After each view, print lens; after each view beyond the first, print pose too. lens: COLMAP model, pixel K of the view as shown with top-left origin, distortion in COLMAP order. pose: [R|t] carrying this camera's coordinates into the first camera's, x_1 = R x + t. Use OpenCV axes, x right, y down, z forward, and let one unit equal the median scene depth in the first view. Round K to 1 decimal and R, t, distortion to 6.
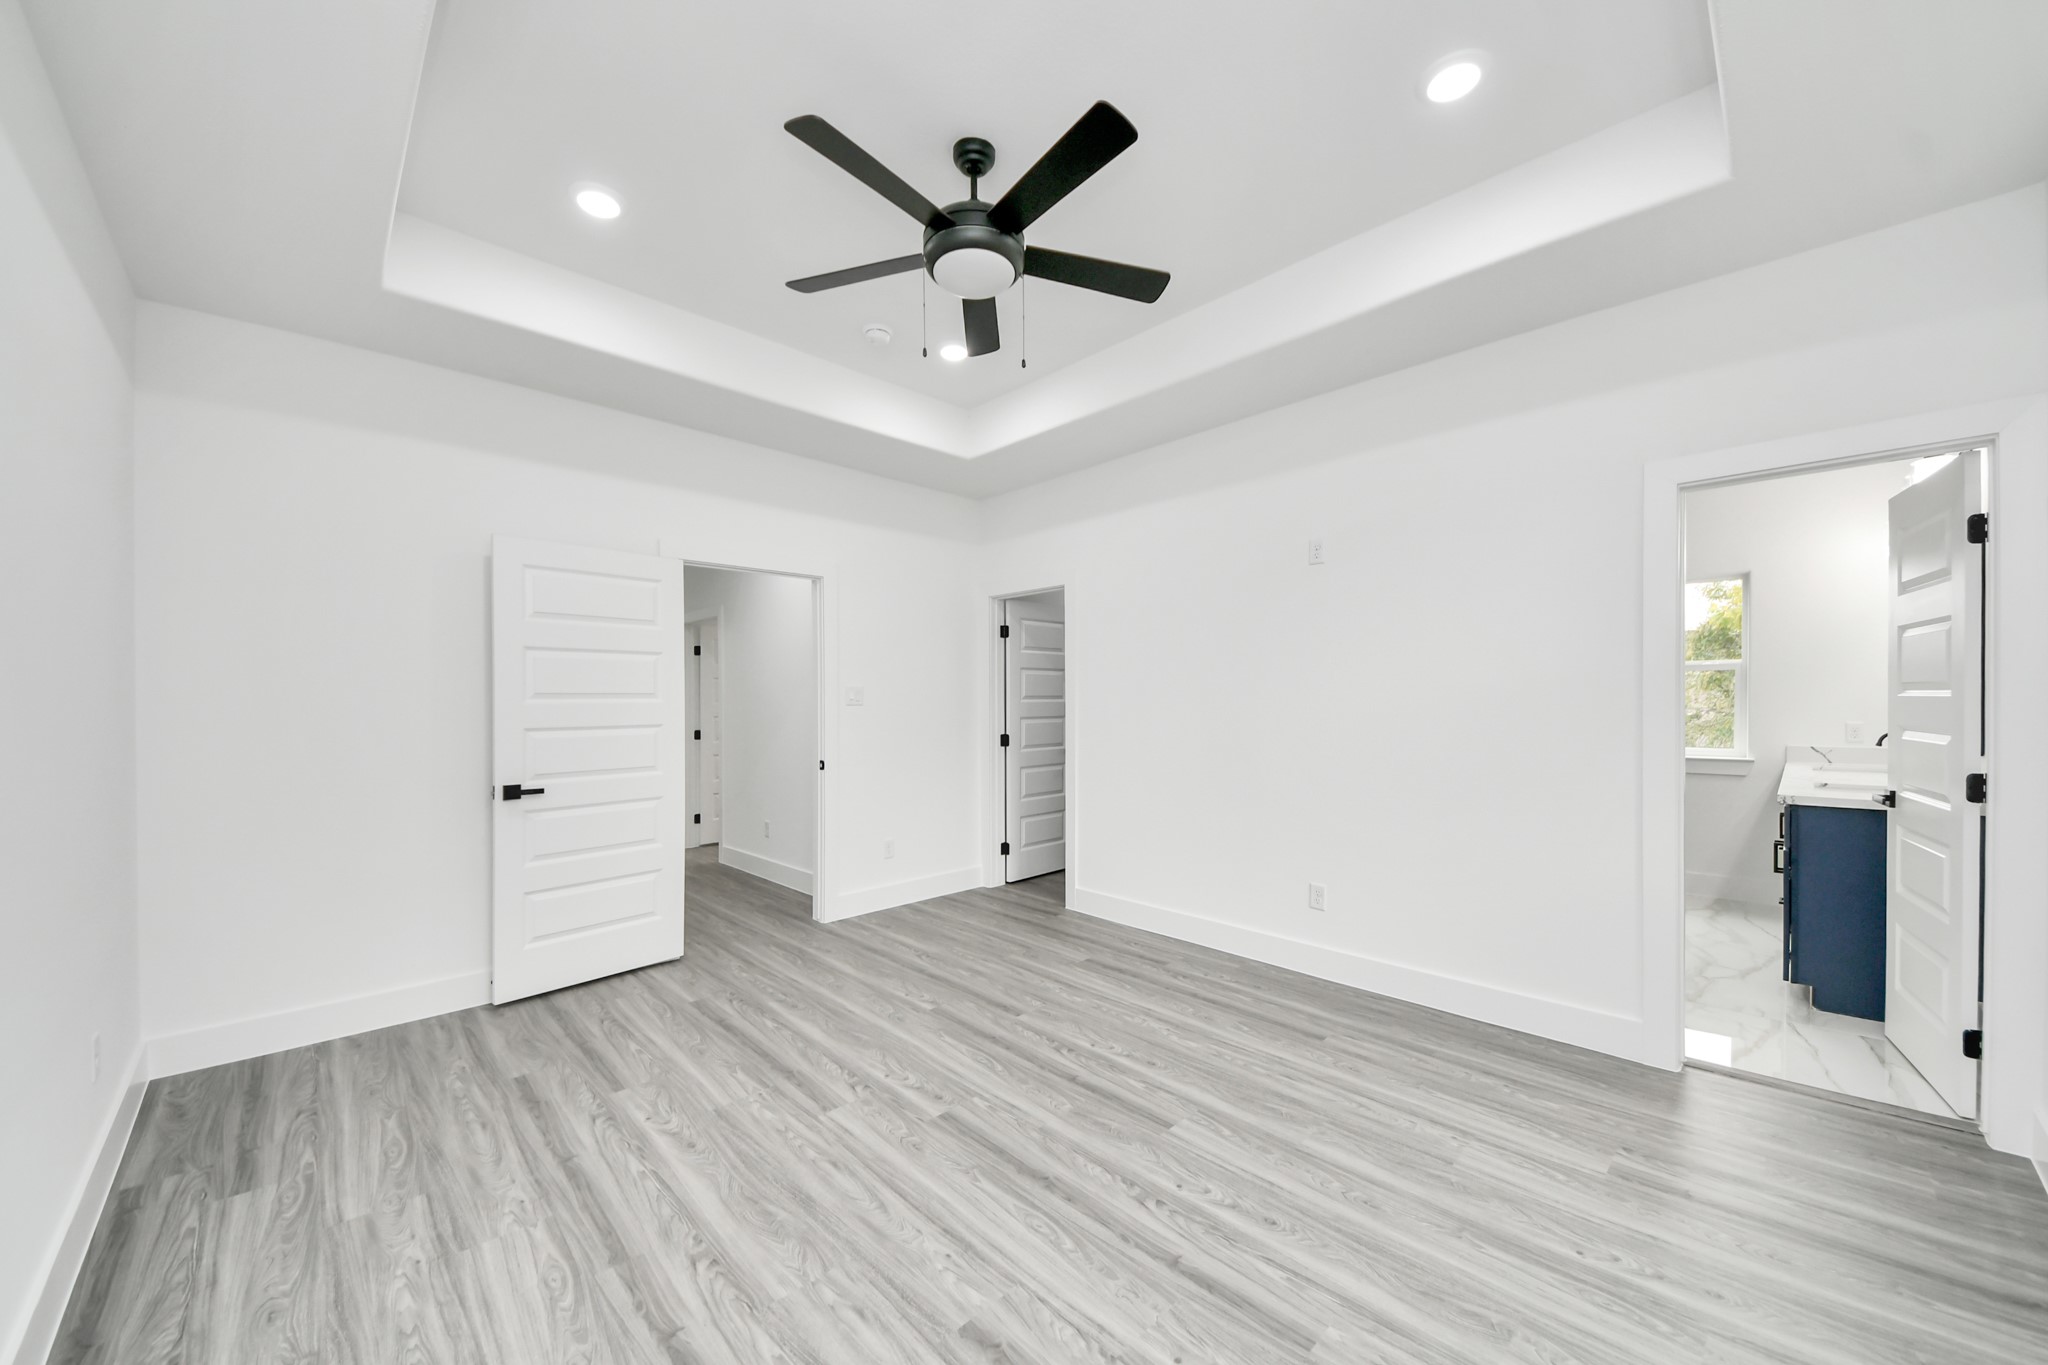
lens RADIAL K [[730.3, 0, 1032.4], [0, 730.3, 699.8], [0, 0, 1]] dist [0.037934, -0.022588]
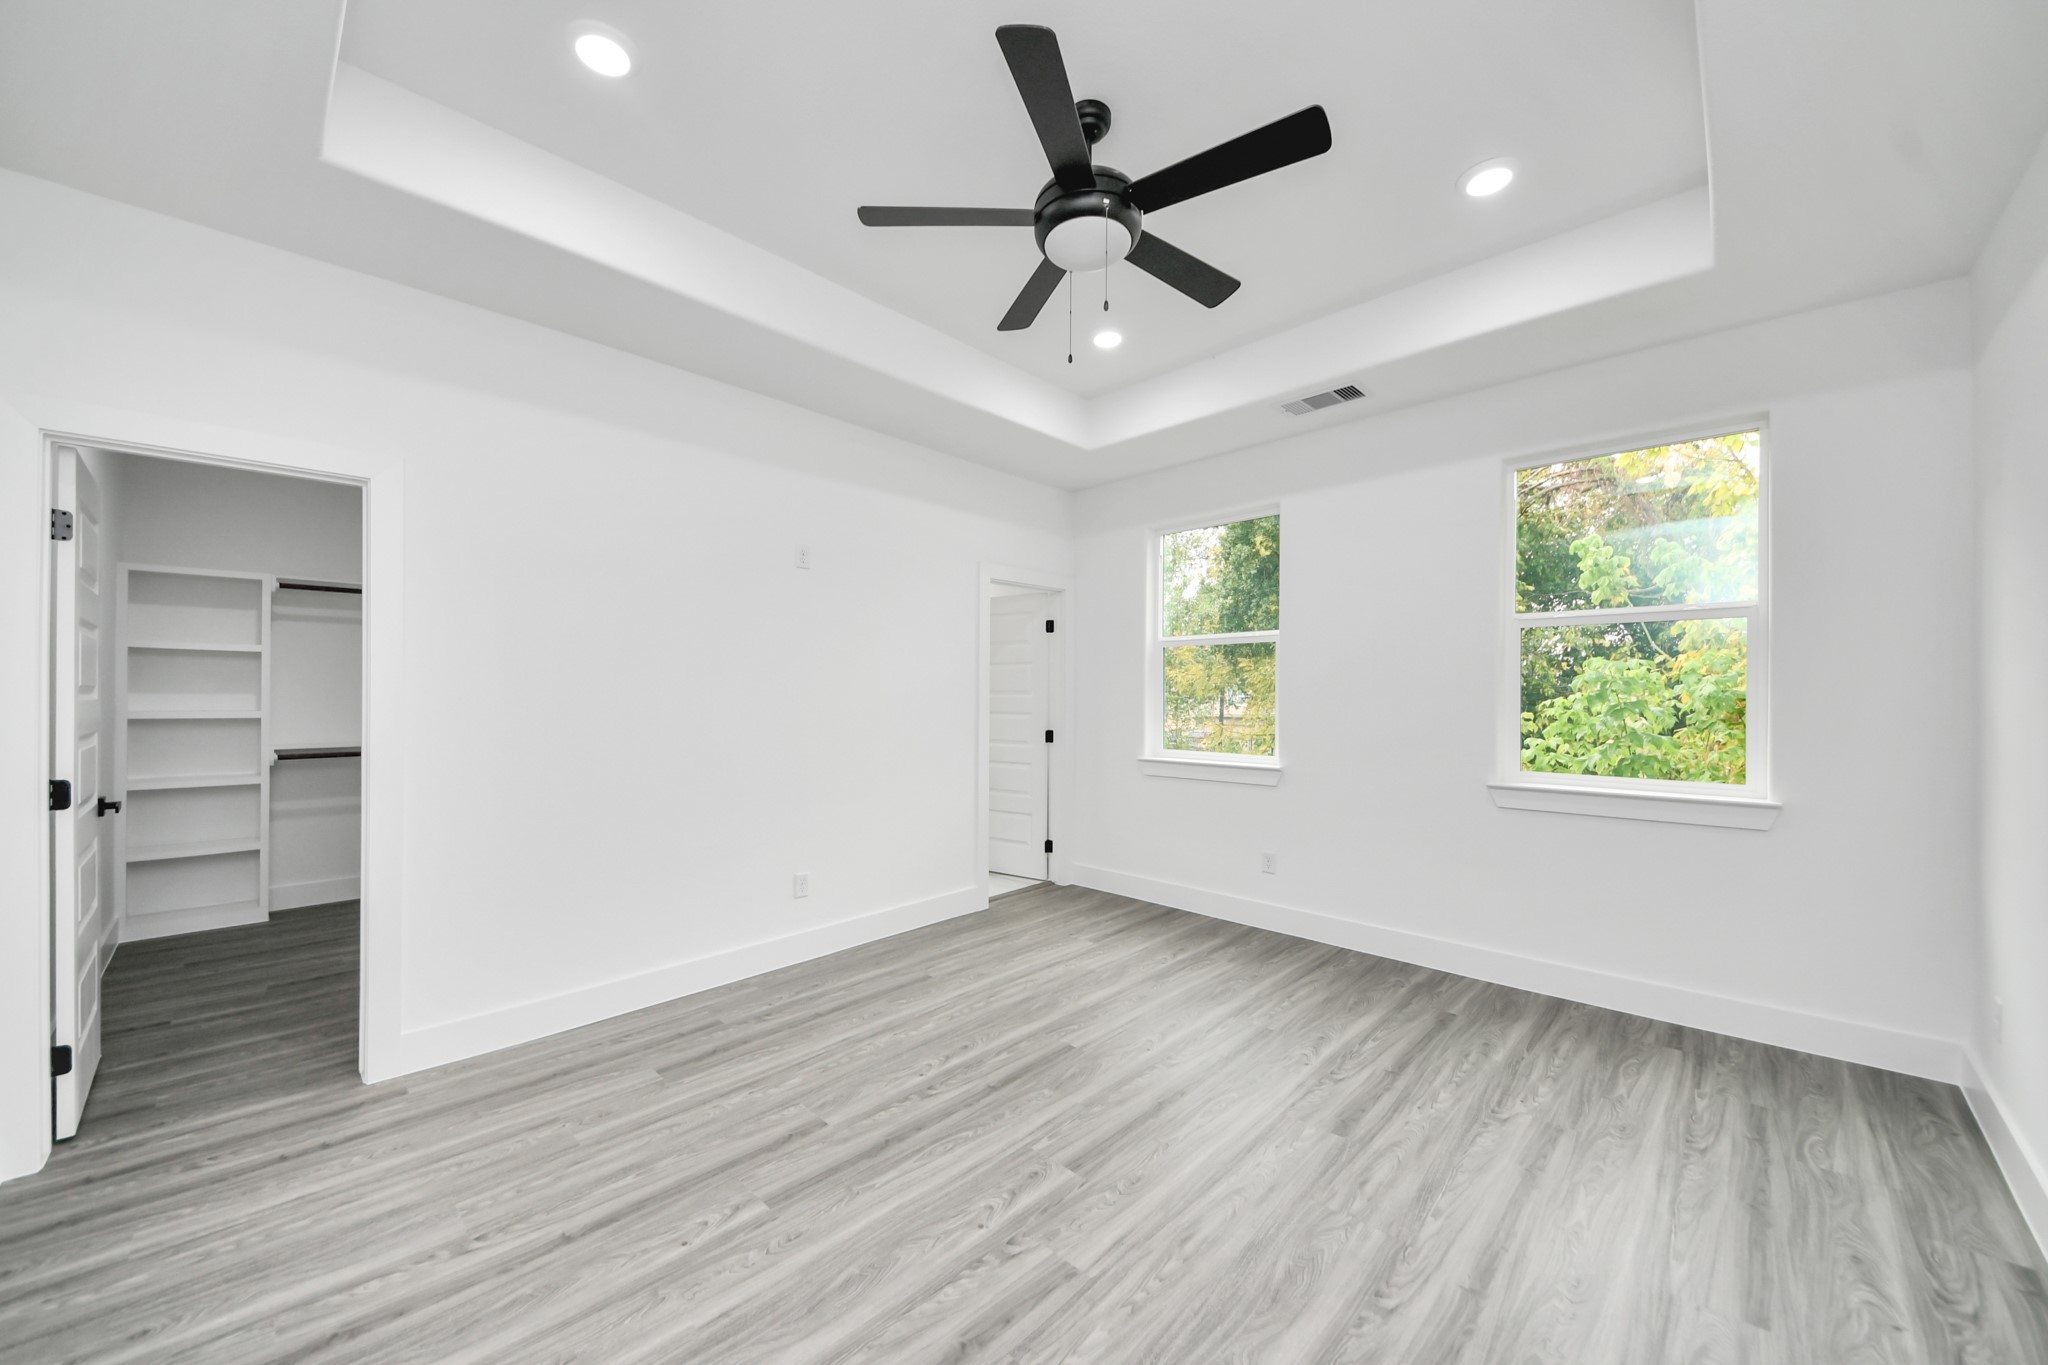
lens RADIAL K [[732.2, 0, 1007.6], [0, 732.2, 680.0], [0, 0, 1]] dist [0.043499, -0.022584]
pose [[0.004980, 0.025229, 0.999669, -0.850954], [-0.001159, 0.999681, -0.025224, 0.002909], [-0.999987, -0.001033, 0.005008, 0.892821]]
